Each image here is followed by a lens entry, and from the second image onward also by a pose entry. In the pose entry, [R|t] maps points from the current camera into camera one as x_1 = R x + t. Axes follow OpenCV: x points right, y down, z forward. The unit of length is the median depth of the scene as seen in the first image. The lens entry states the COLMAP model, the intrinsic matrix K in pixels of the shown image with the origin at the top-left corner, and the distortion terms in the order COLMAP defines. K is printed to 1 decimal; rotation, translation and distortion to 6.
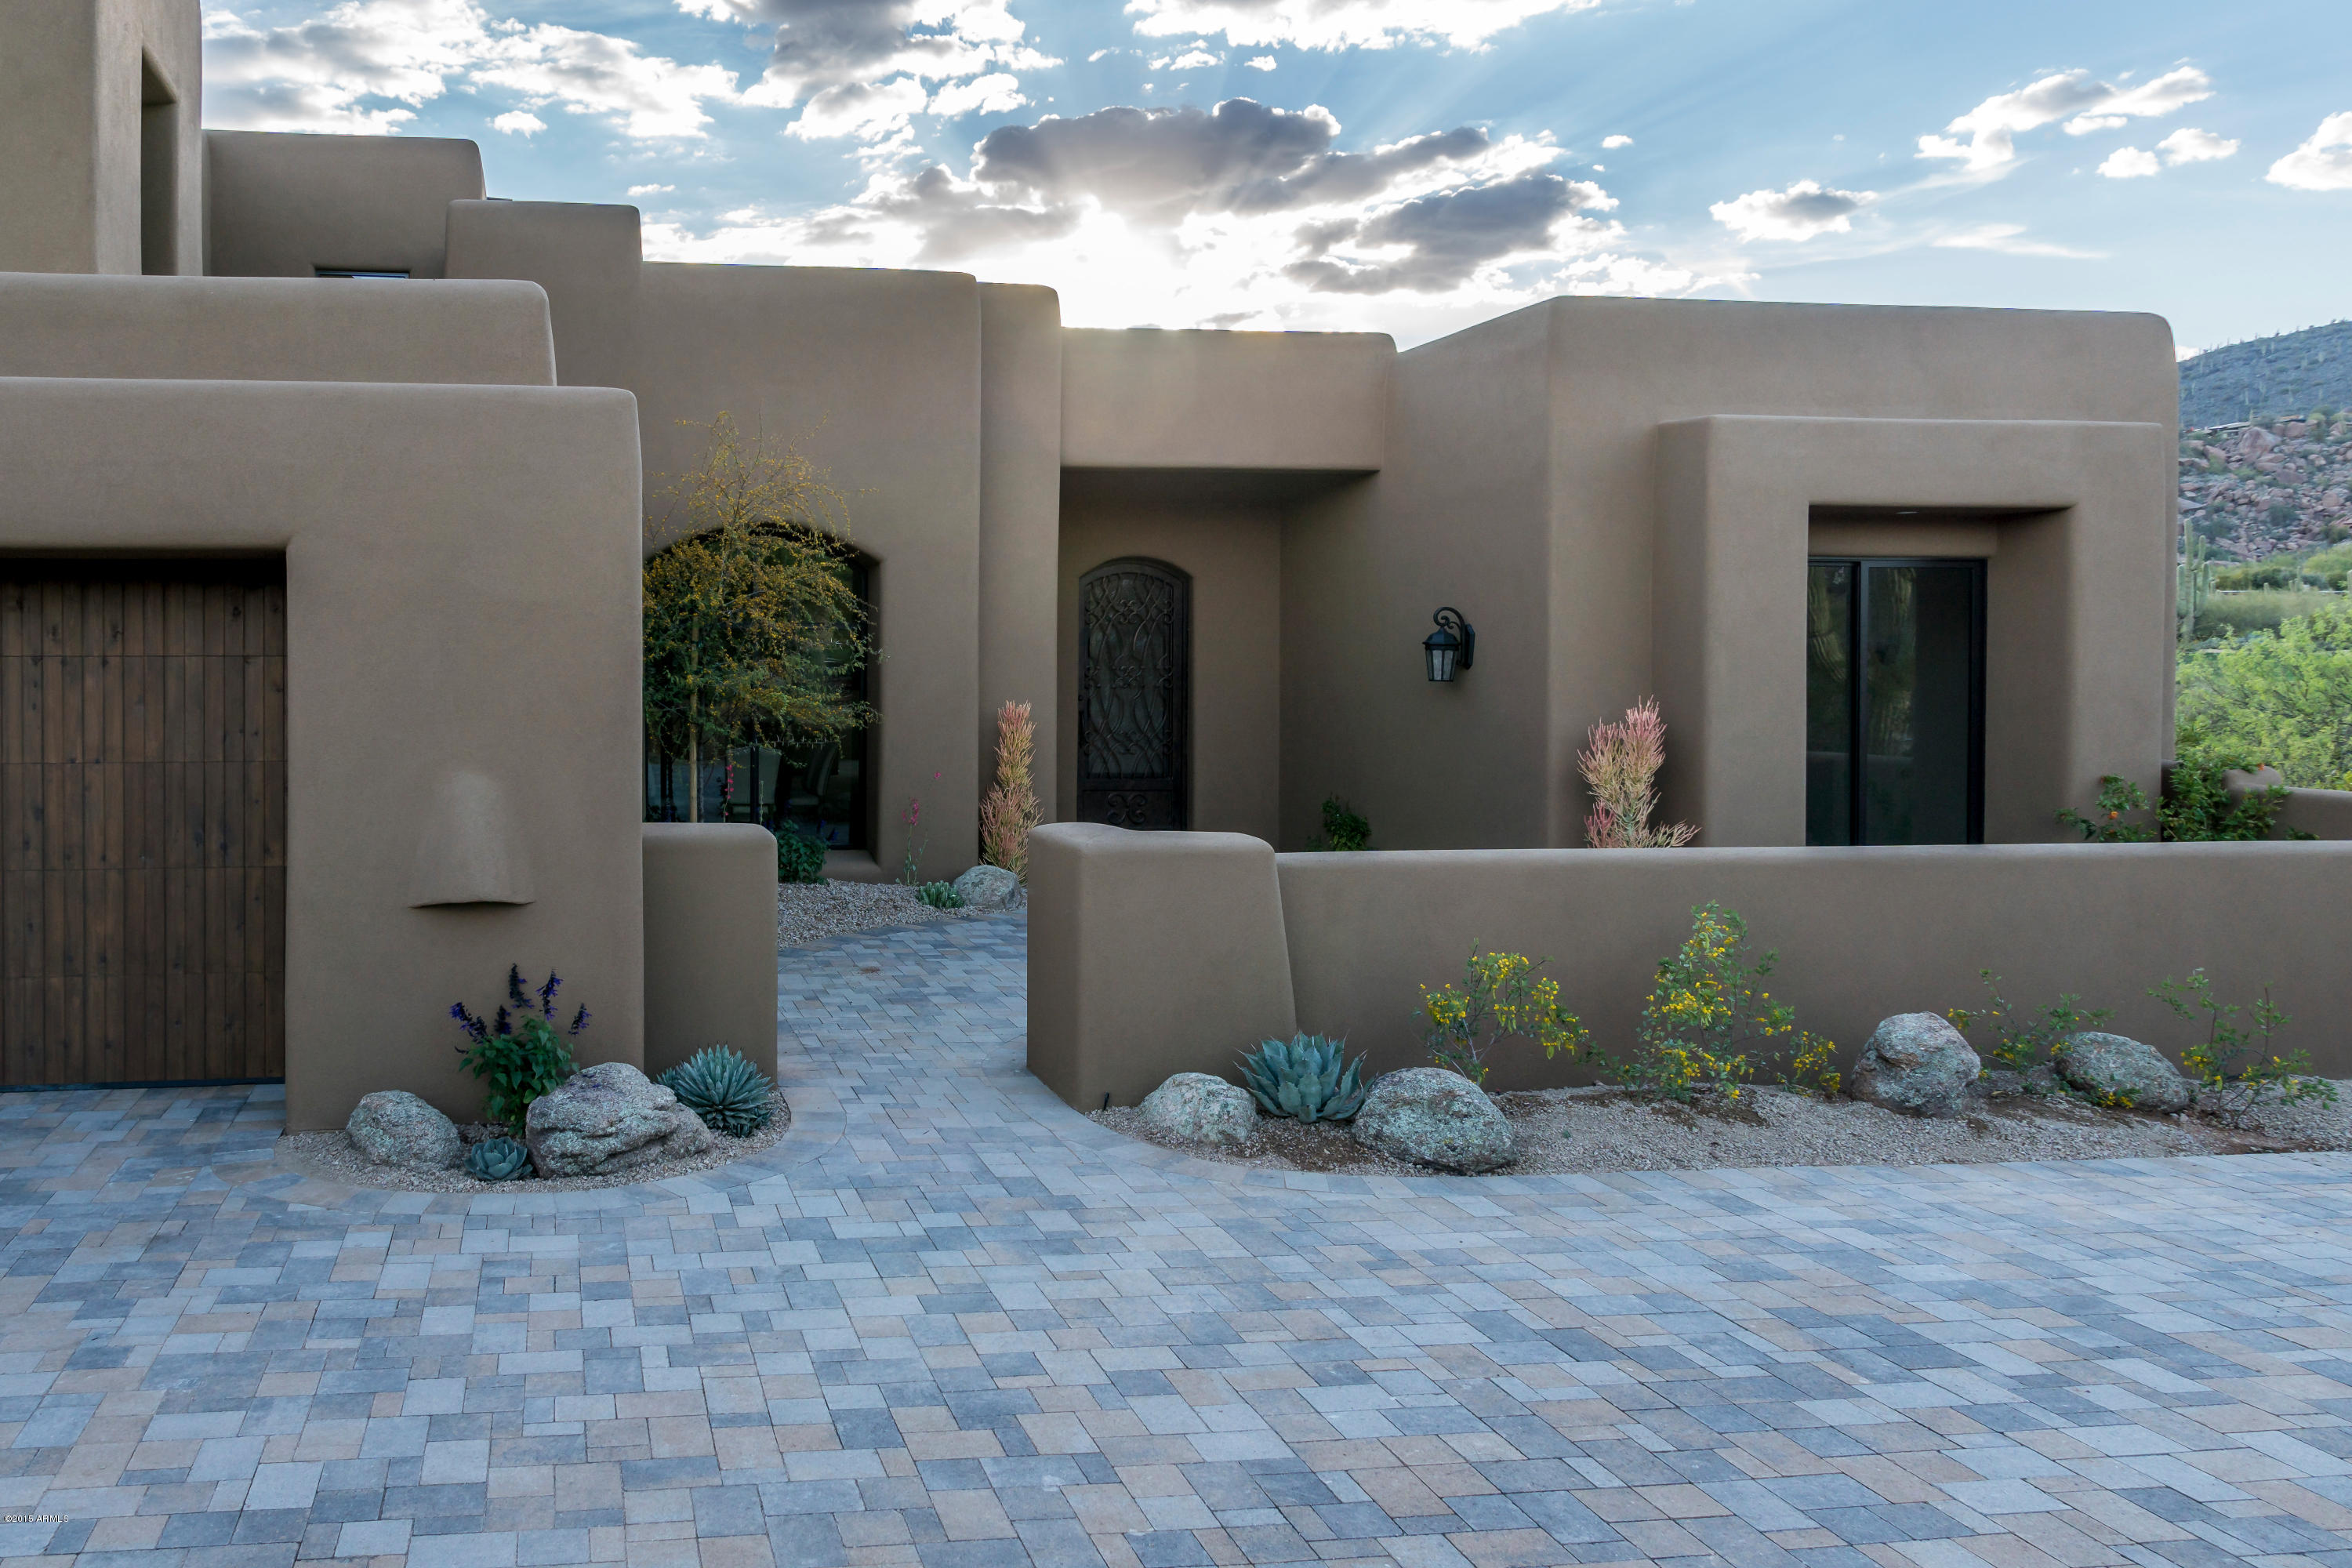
lens RADIAL K [[1420.5, 0, 1176.8], [0, 1420.5, 684.0], [0, 0, 1]] dist [0.001955, -0.001121]
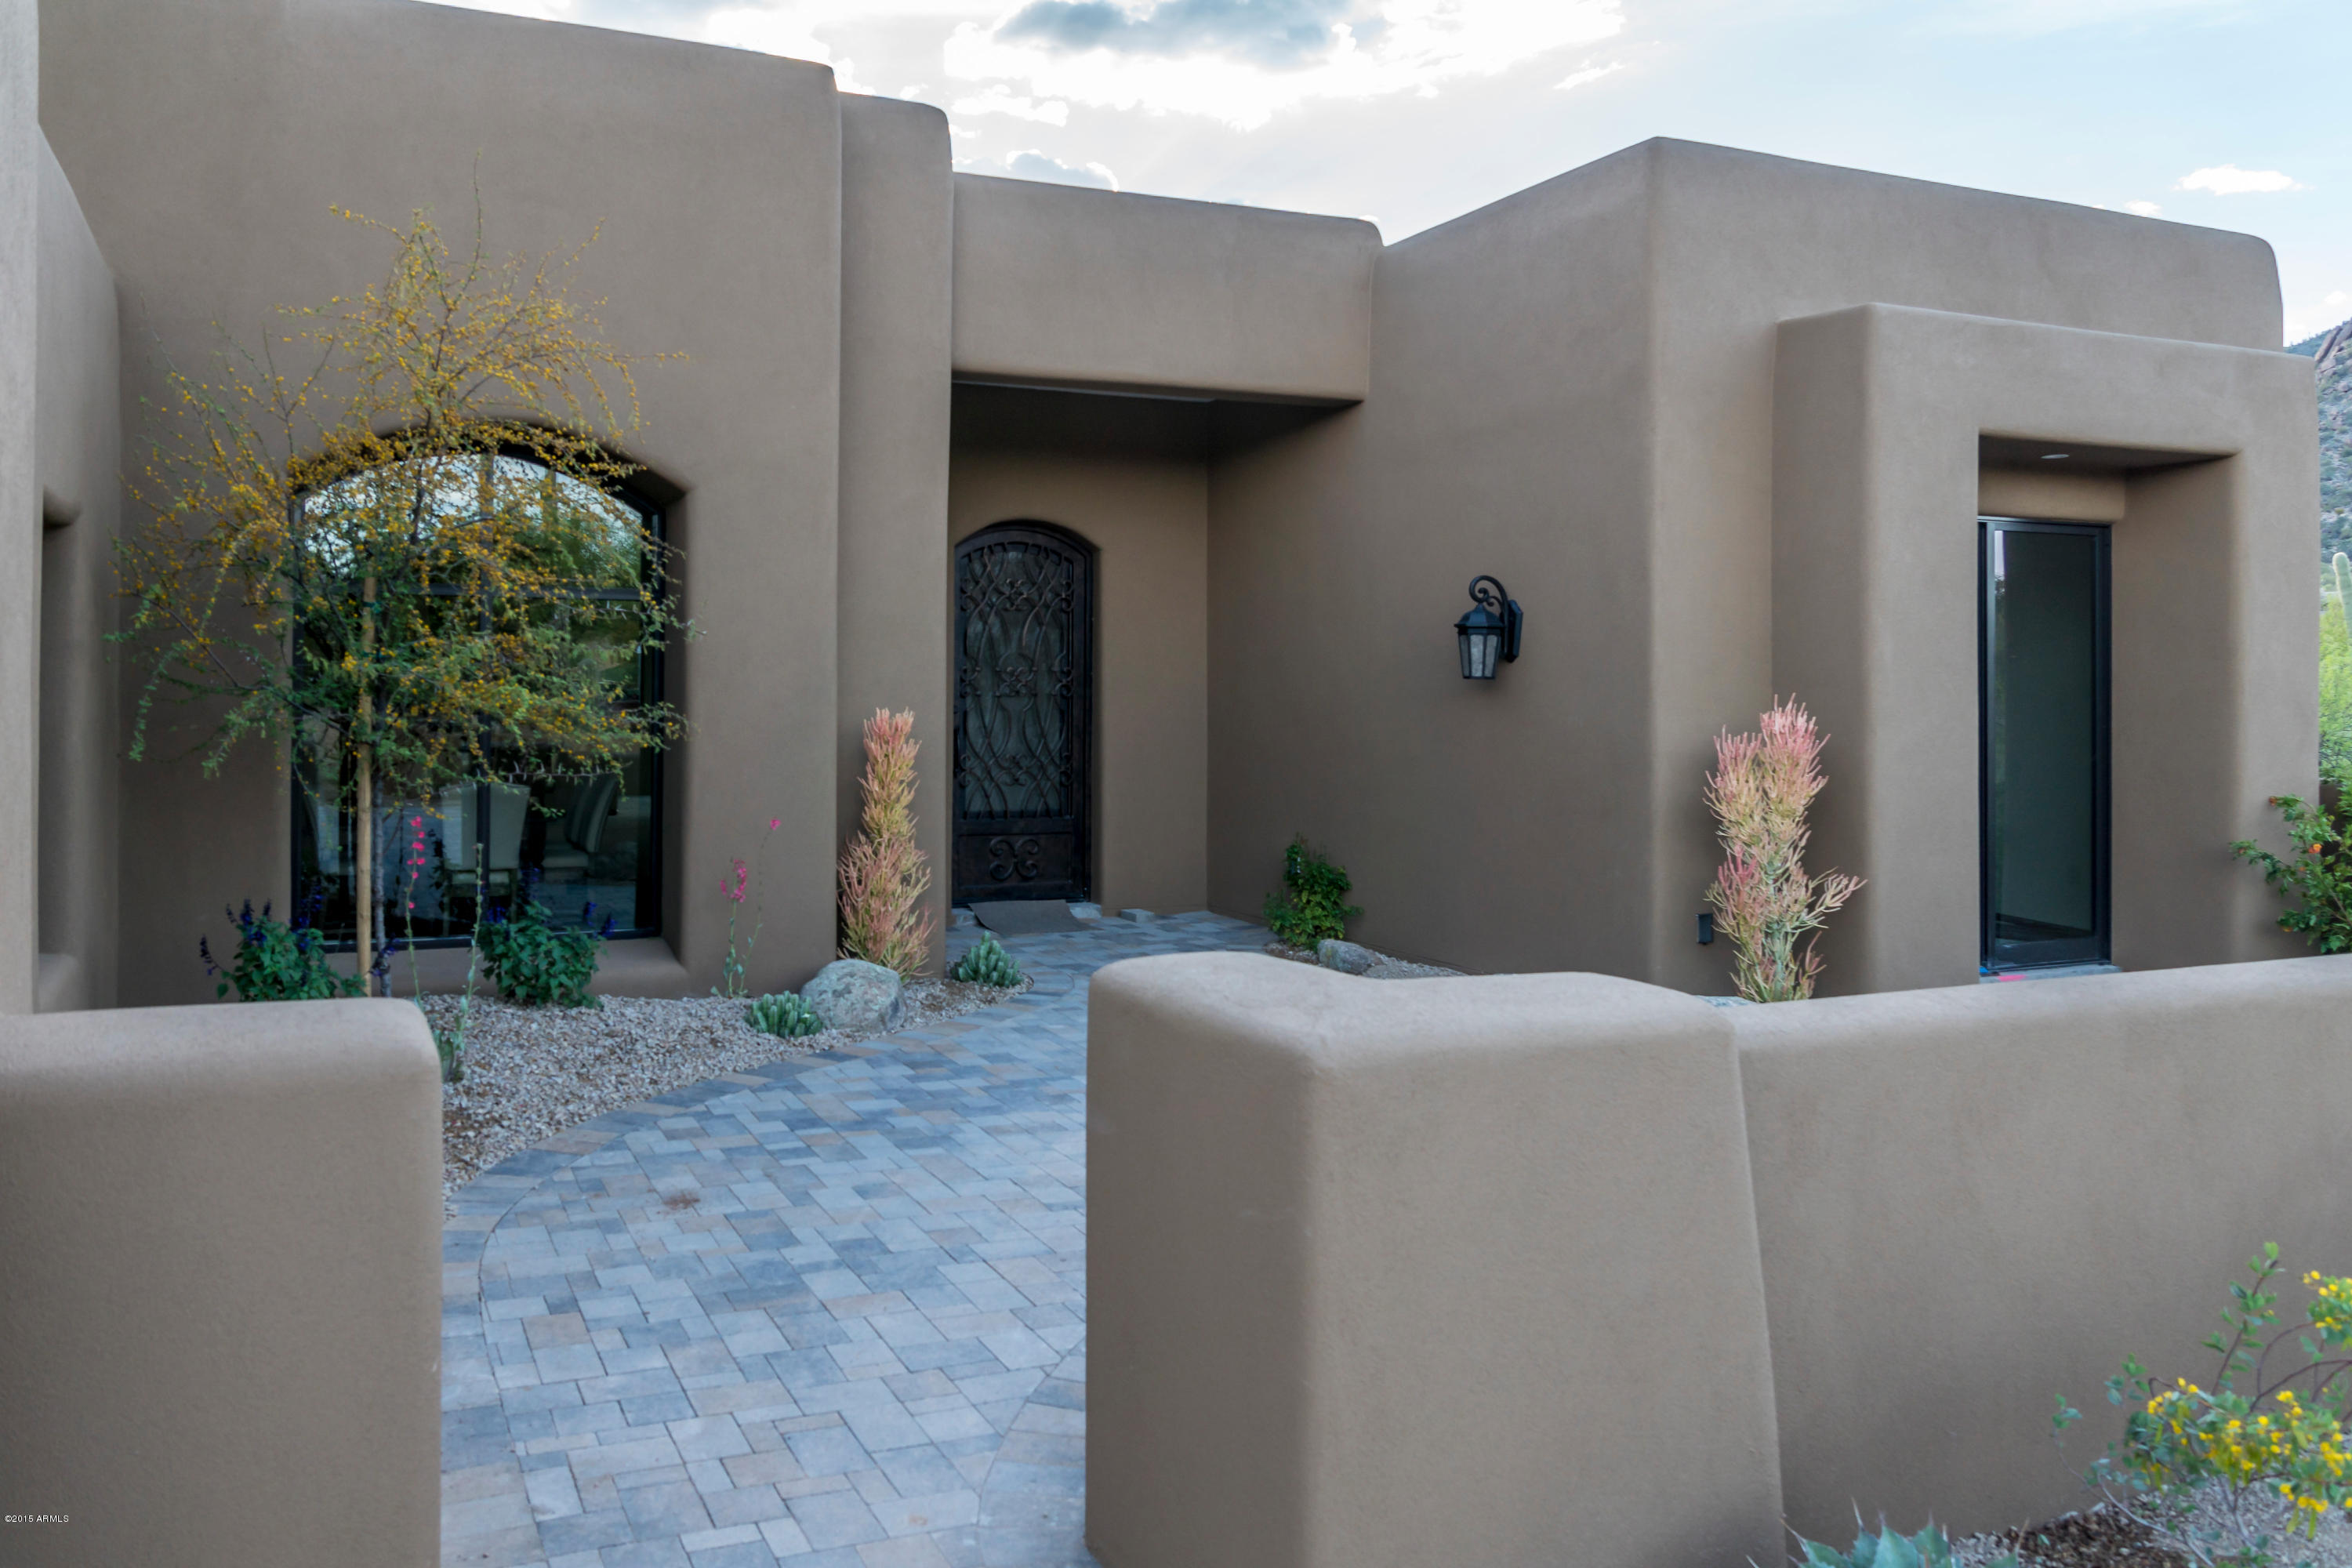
lens RADIAL K [[1642.3, 0, 1171.3], [0, 1642.3, 653.6], [0, 0, 1]] dist [0.005991, -0.023908]
pose [[0.995822, -0.005072, 0.091173, -0.052233], [0.007735, 0.999553, -0.028871, 0.009450], [-0.090986, 0.029456, 0.995416, 0.216788]]
